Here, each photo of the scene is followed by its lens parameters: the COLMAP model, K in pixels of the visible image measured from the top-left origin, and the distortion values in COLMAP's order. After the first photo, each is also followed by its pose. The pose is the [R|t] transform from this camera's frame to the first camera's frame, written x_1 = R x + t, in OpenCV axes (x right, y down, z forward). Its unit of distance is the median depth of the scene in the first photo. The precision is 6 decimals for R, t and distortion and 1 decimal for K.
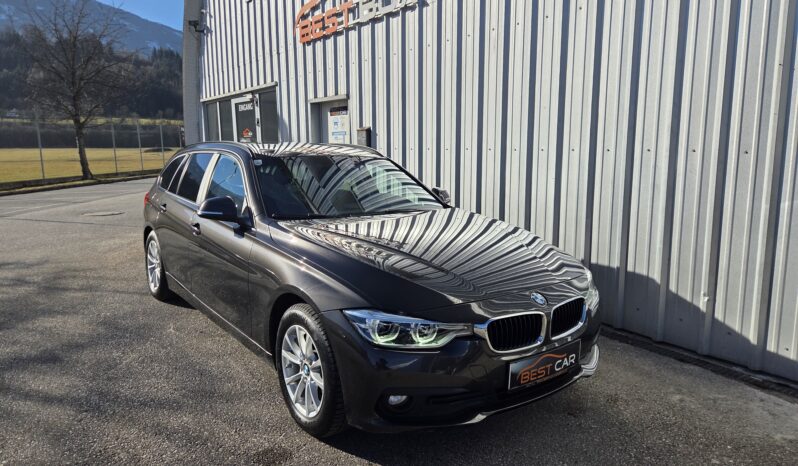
lens RADIAL K [[559.2, 0, 402.8], [0, 559.2, 231.9], [0, 0, 1]] dist [0.037168, -0.003537]
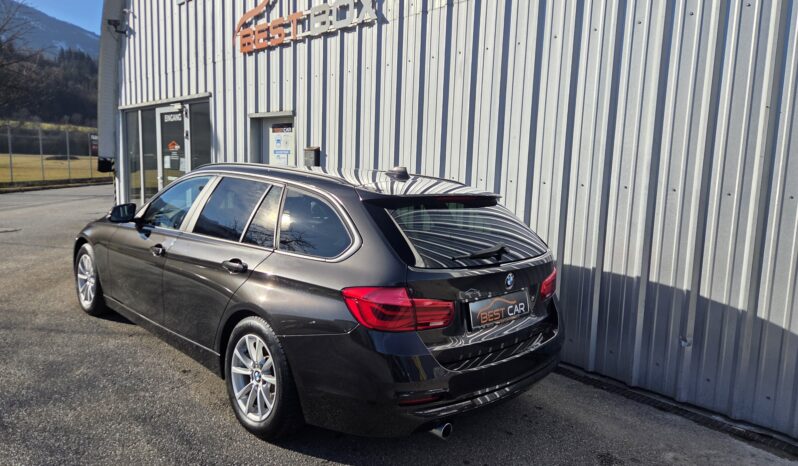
lens RADIAL K [[556.8, 0, 415.8], [0, 556.8, 233.9], [0, 0, 1]] dist [0.064689, -0.047278]
pose [[0.988102, 0.024722, 0.151802, -0.032101], [-0.019653, 0.999201, -0.034804, -0.012284], [-0.152541, 0.031406, 0.987798, 0.054284]]
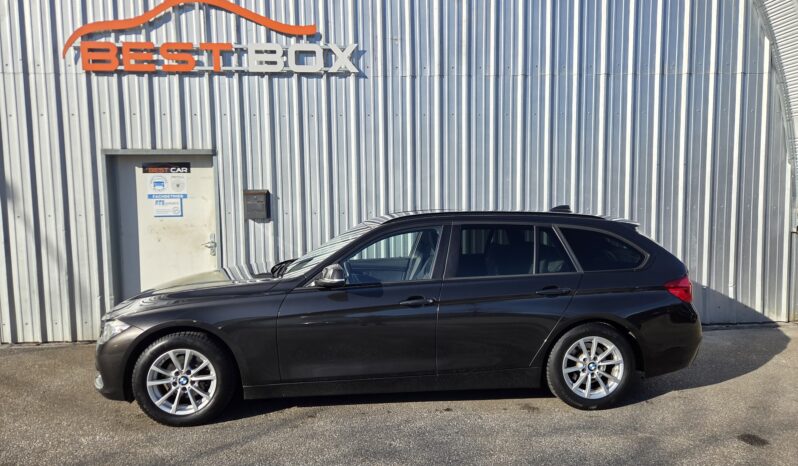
lens RADIAL K [[556.8, 0, 415.8], [0, 556.8, 233.9], [0, 0, 1]] dist [0.064689, -0.047278]
pose [[0.505050, -0.067743, 0.860427, -0.614177], [0.144763, 0.989441, -0.007072, -0.068907], [-0.850863, 0.128130, 0.509524, 0.316473]]
